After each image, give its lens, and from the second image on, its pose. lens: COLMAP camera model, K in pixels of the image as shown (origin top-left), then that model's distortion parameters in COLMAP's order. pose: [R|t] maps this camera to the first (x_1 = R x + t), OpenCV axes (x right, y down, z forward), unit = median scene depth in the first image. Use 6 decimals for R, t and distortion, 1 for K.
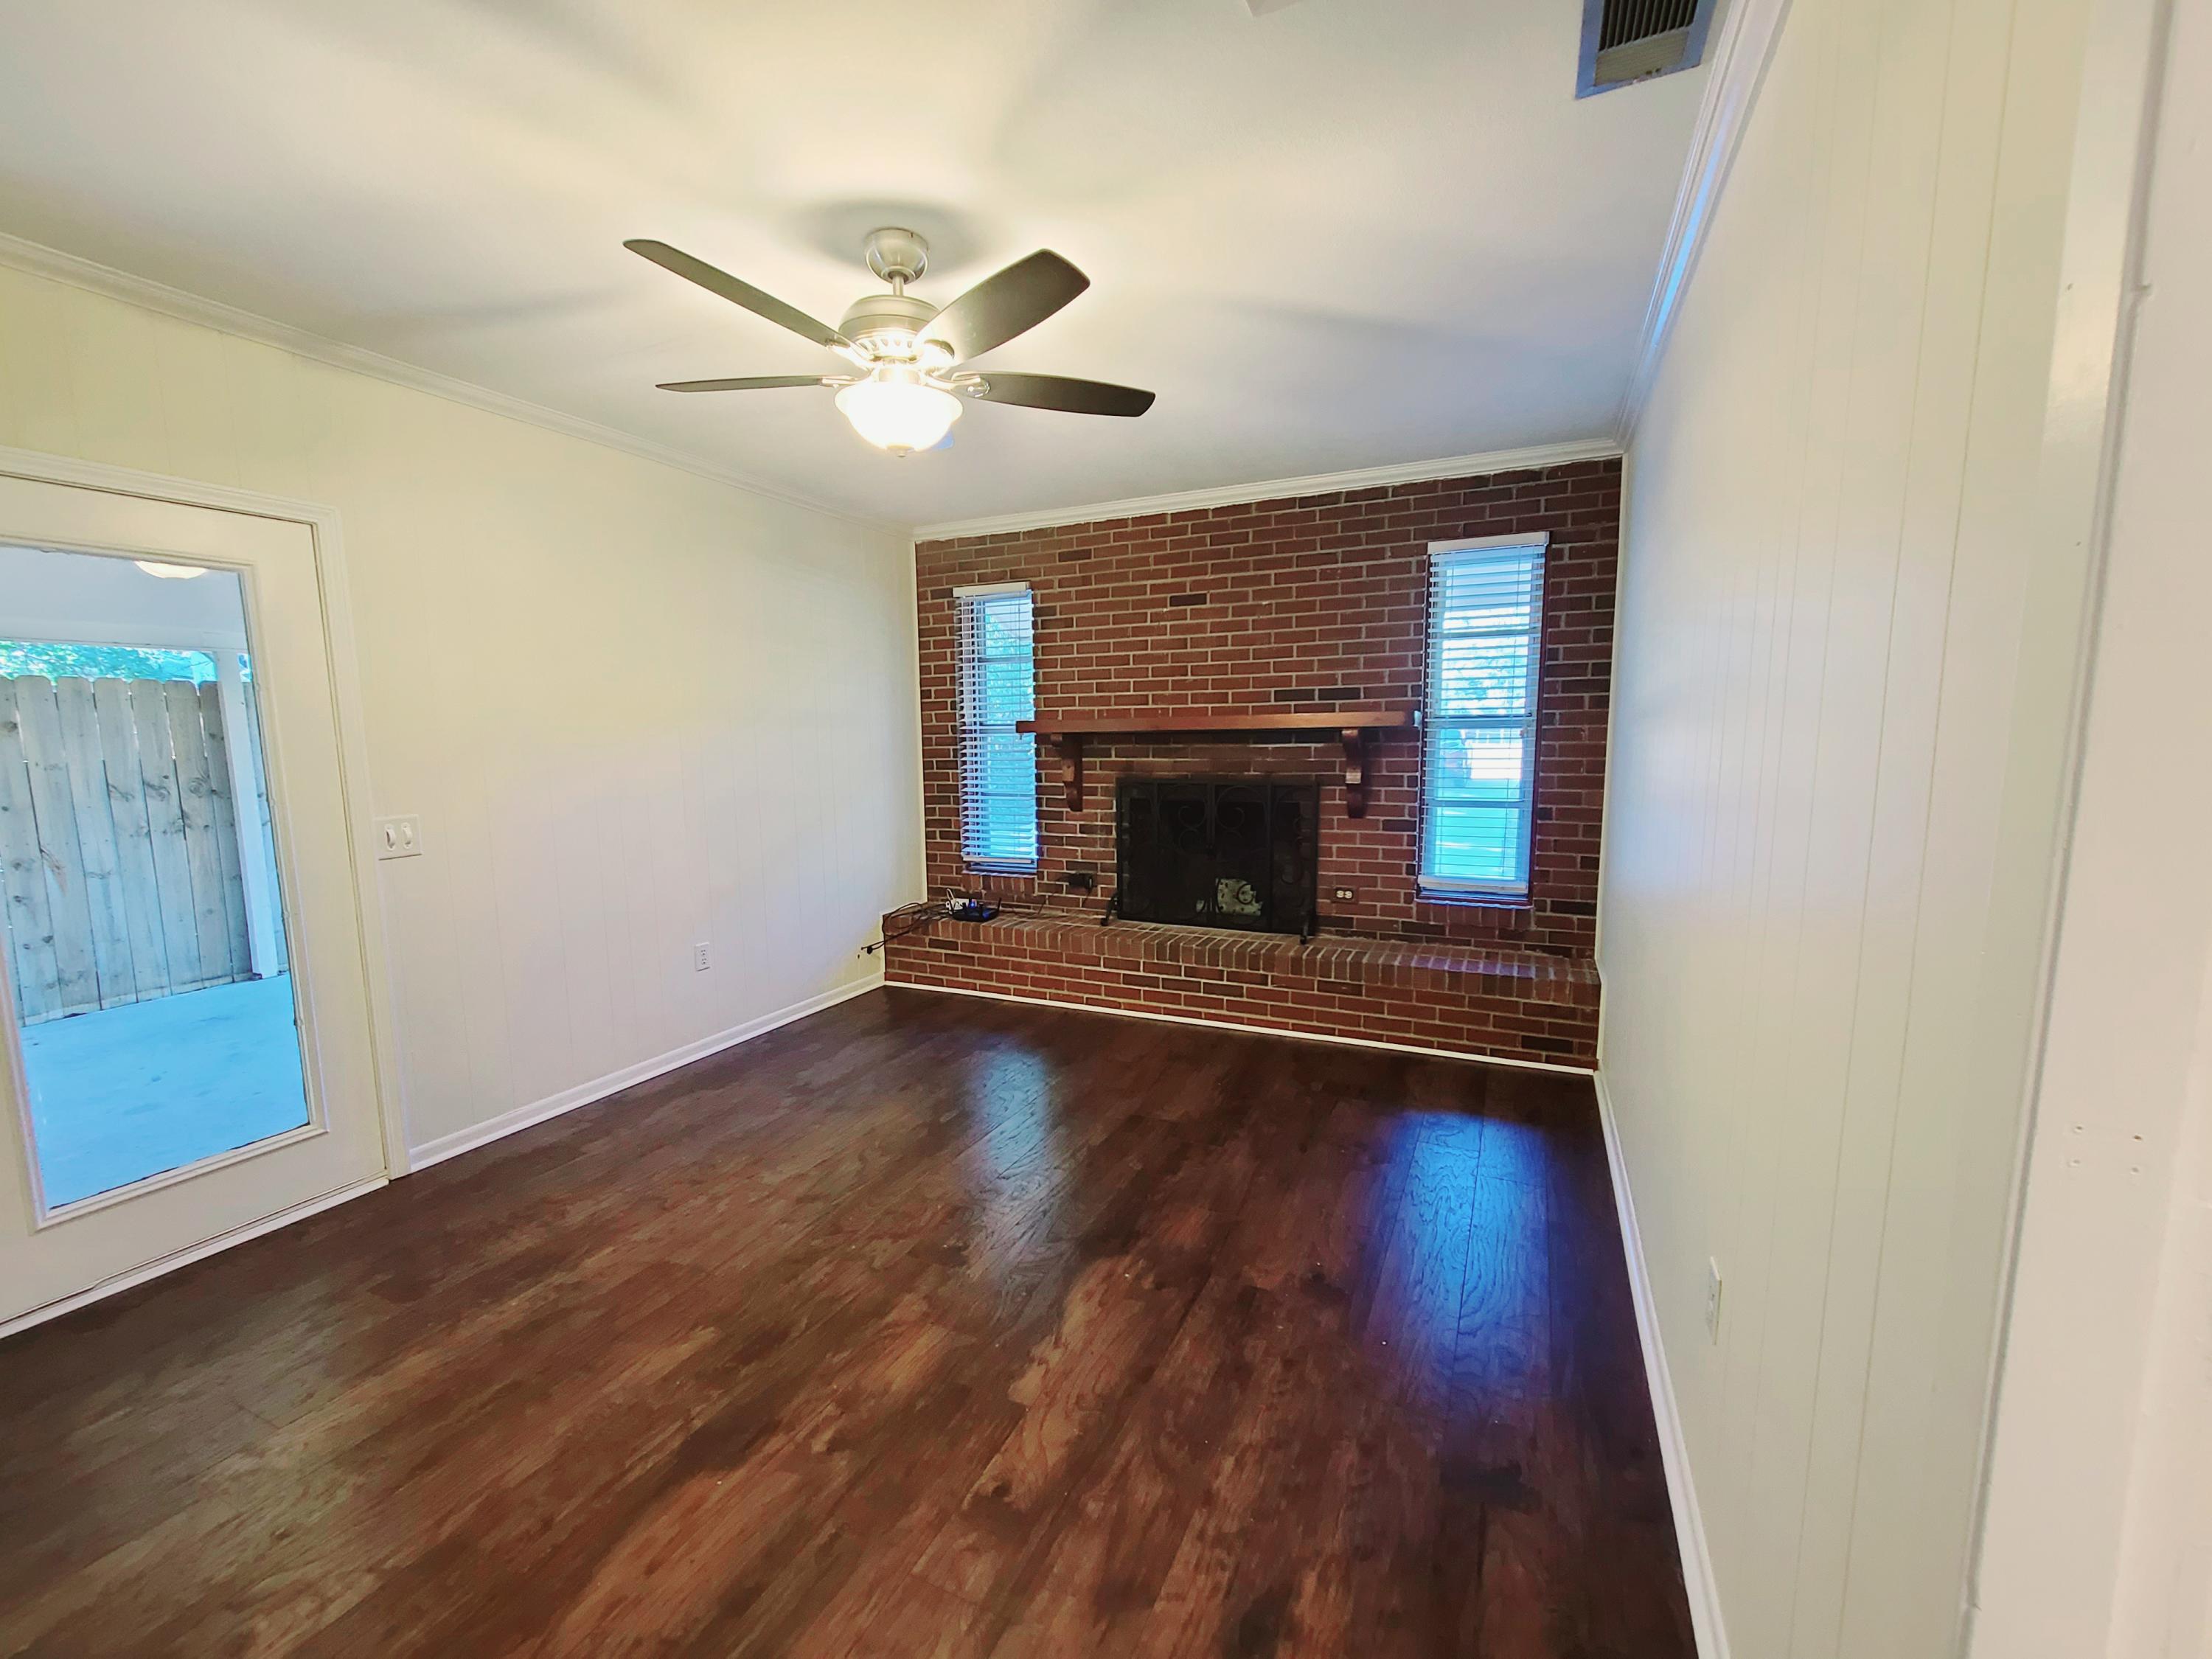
lens RADIAL K [[911.0, 0, 1102.5], [0, 911.0, 839.5], [0, 0, 1]] dist [0.001899, -0.000258]
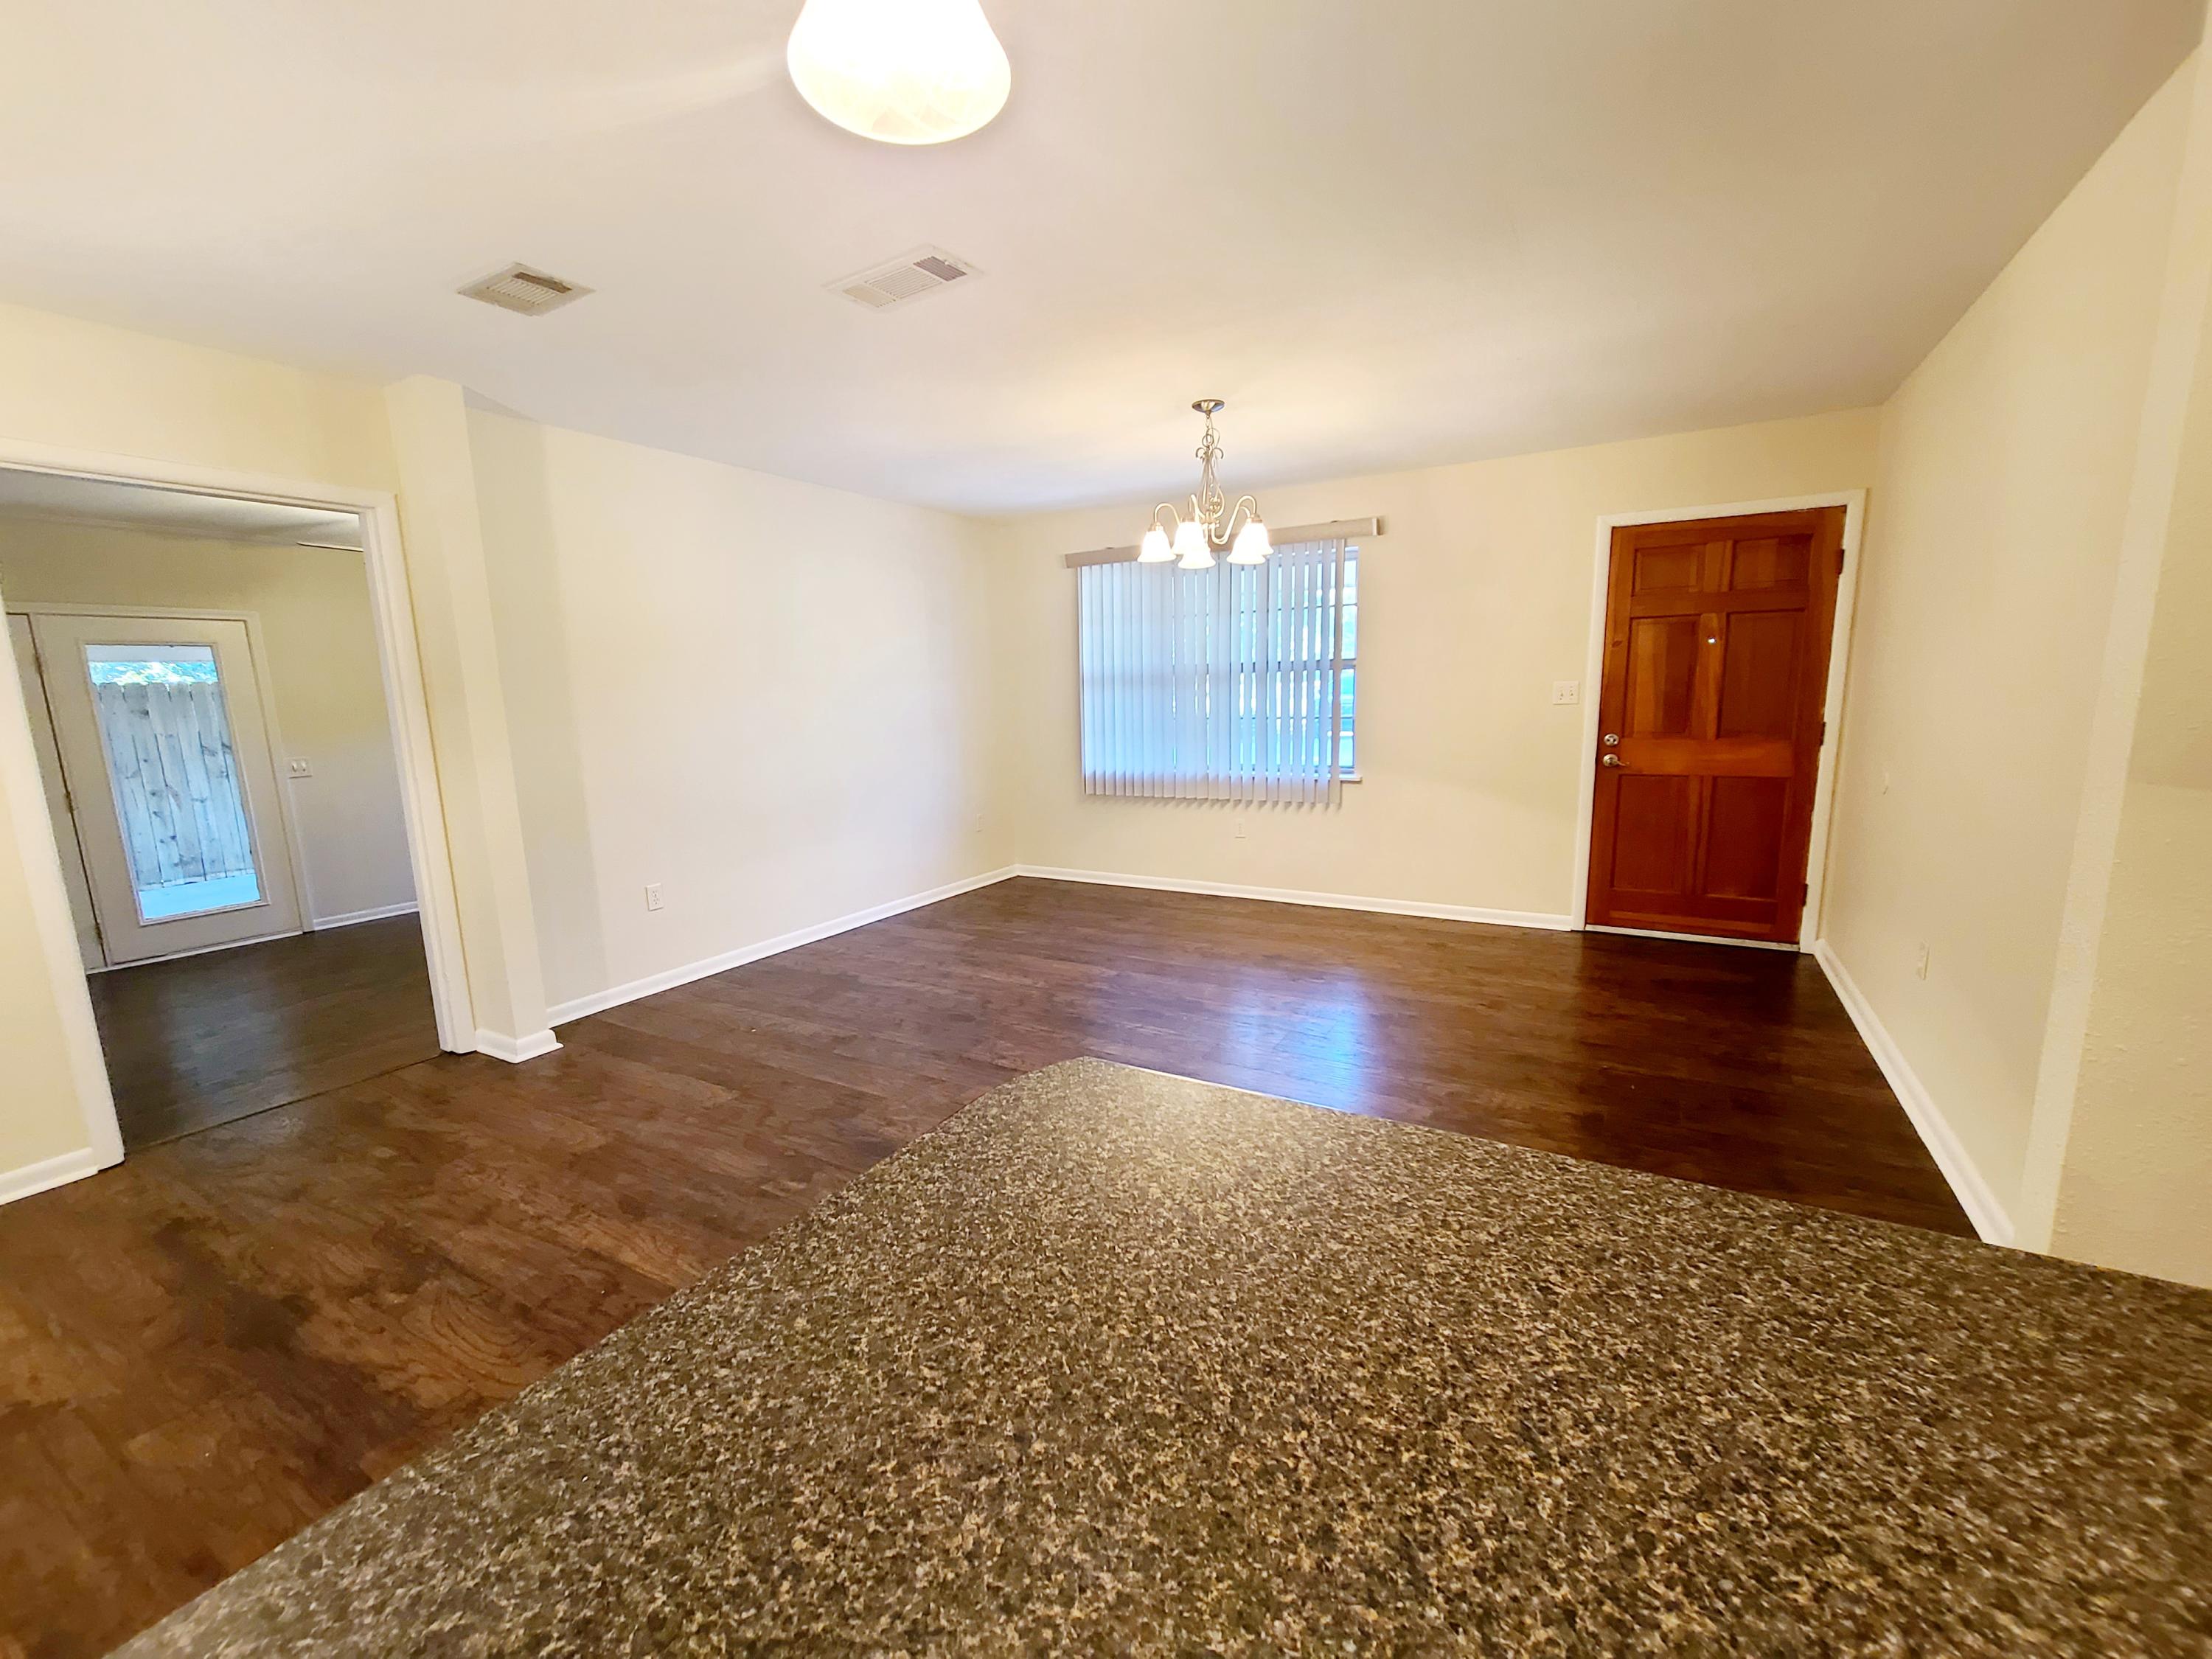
lens RADIAL K [[911.0, 0, 1102.5], [0, 911.0, 839.5], [0, 0, 1]] dist [0.001899, -0.000258]
pose [[0.995544, 0.002448, -0.094264, 0.719044], [0.002012, 0.998884, 0.047191, 0.034414], [0.094274, -0.047170, 0.994428, -0.522841]]
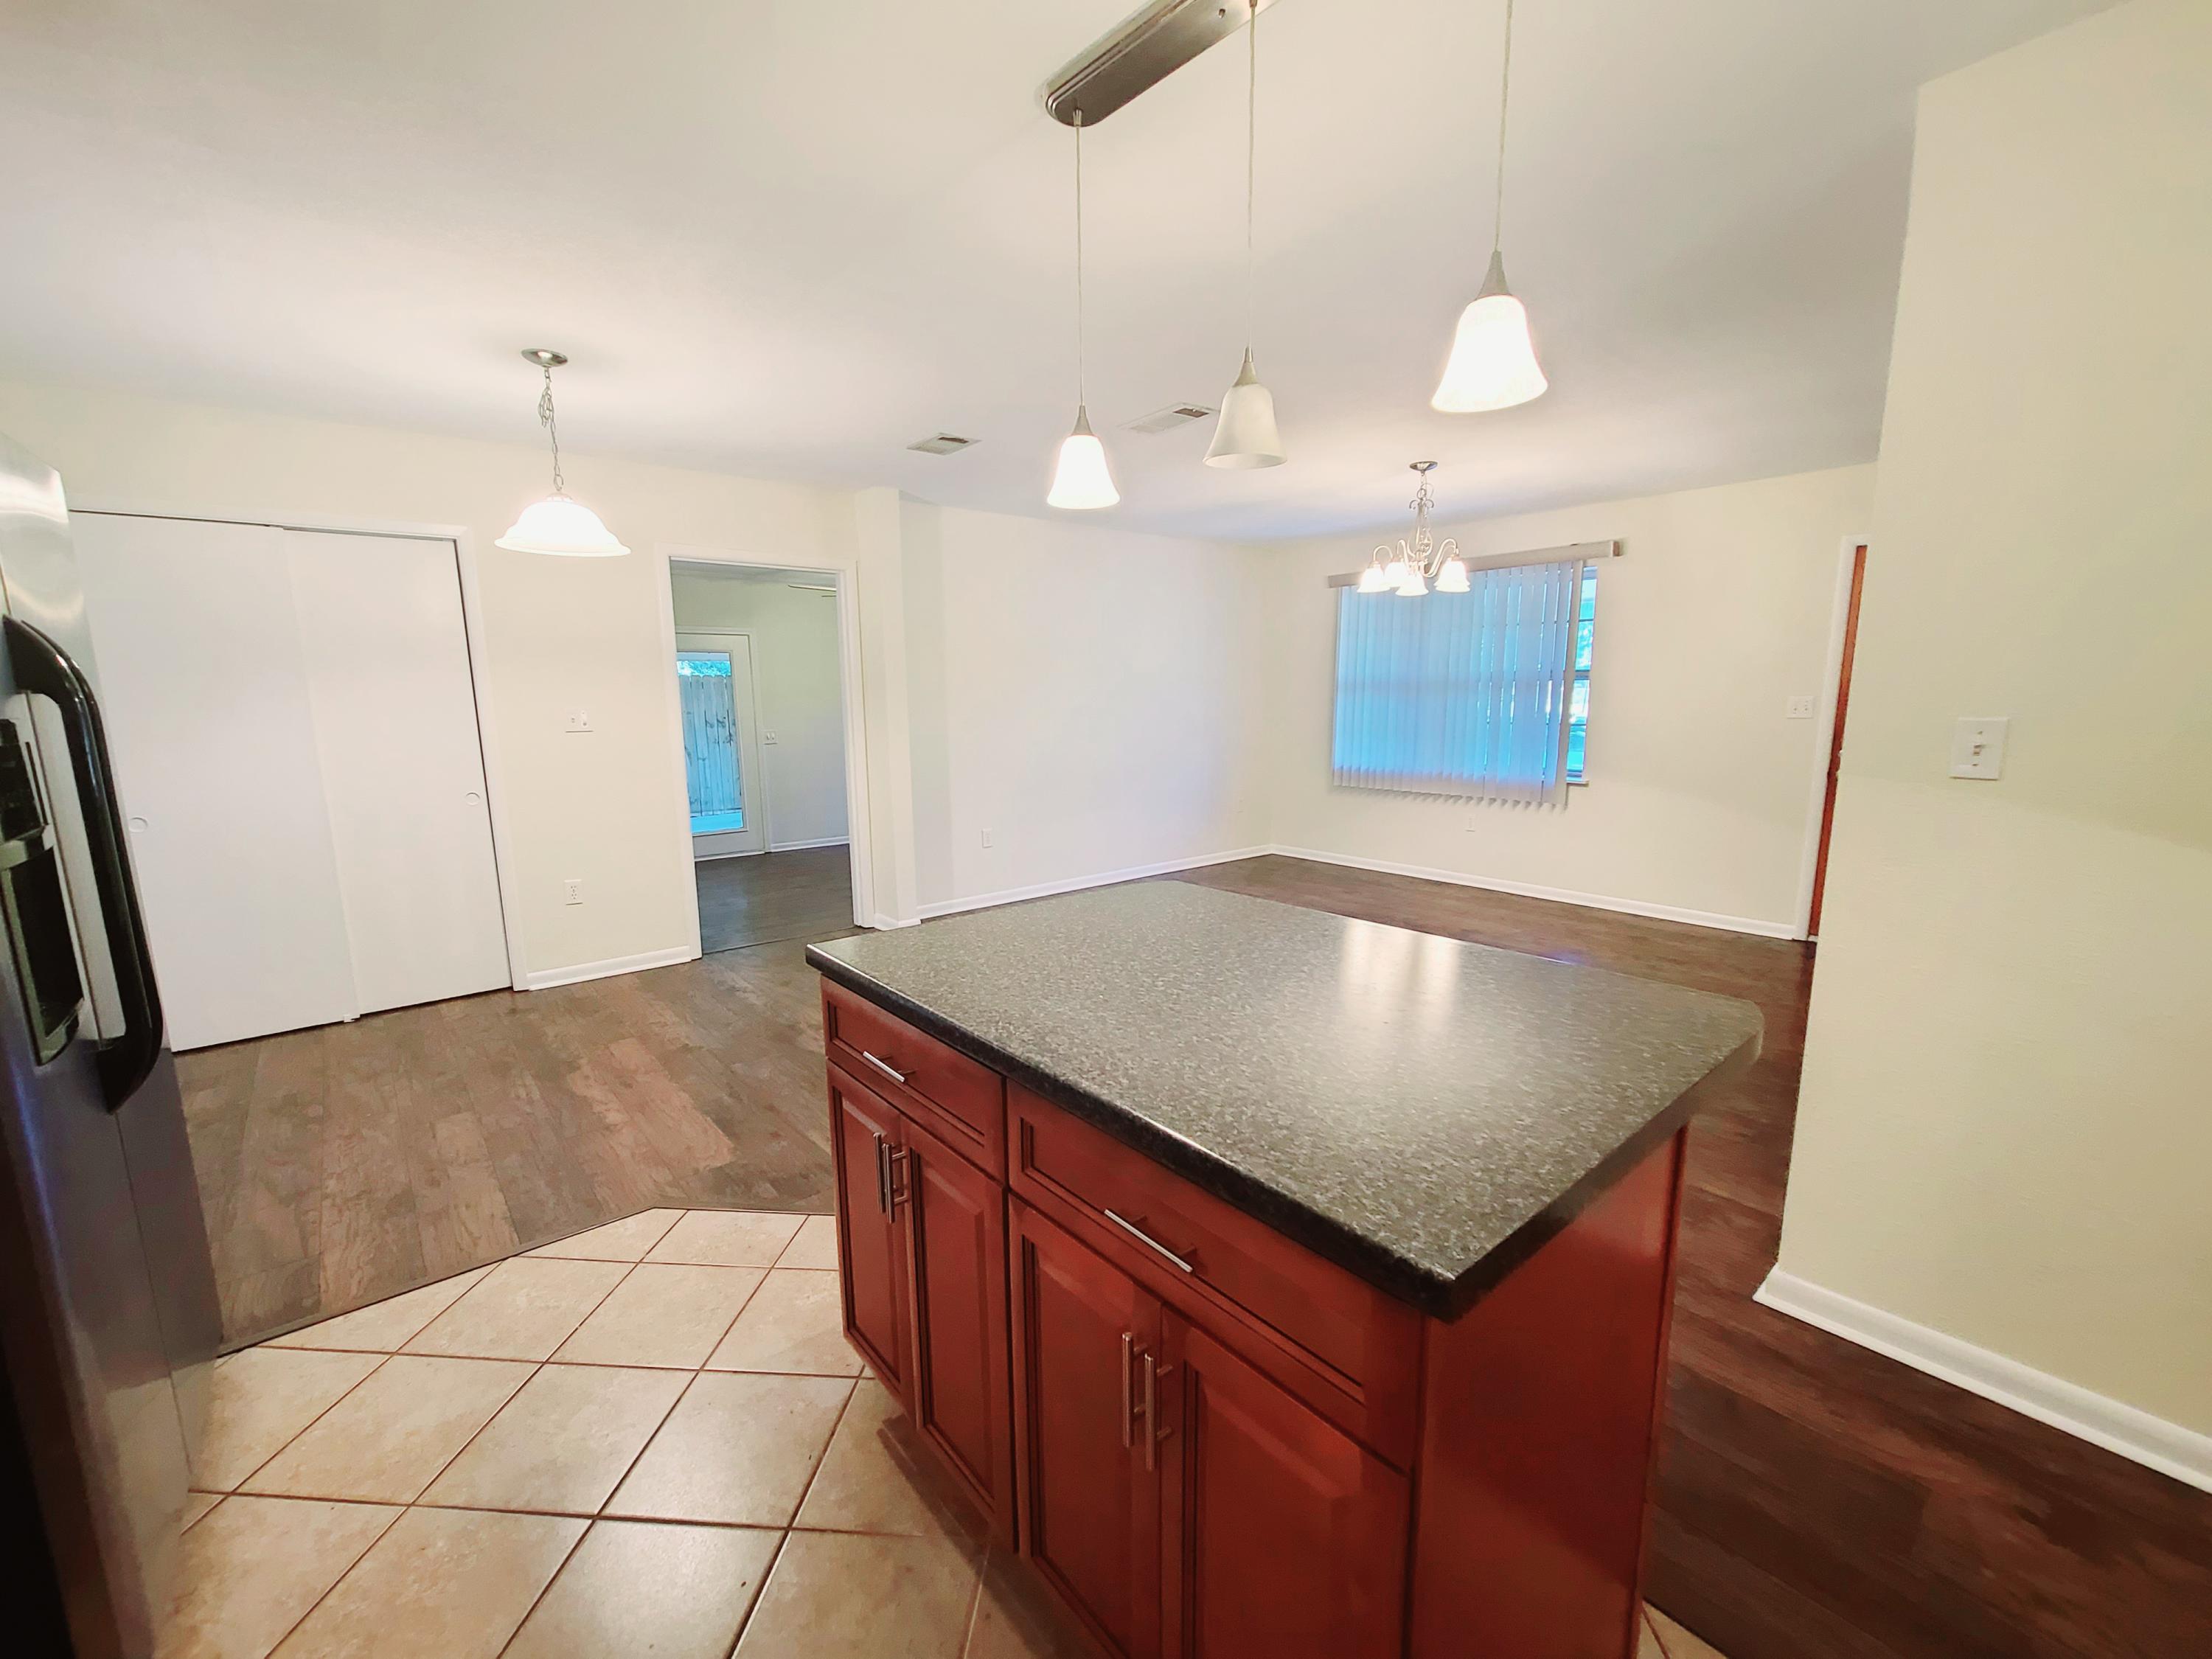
lens RADIAL K [[911.0, 0, 1102.5], [0, 911.0, 839.5], [0, 0, 1]] dist [0.001899, -0.000258]
pose [[0.907066, 0.073918, -0.414448, 0.846081], [-0.054645, 0.996809, 0.058186, 0.052951], [0.417427, -0.030131, 0.908211, -0.727578]]
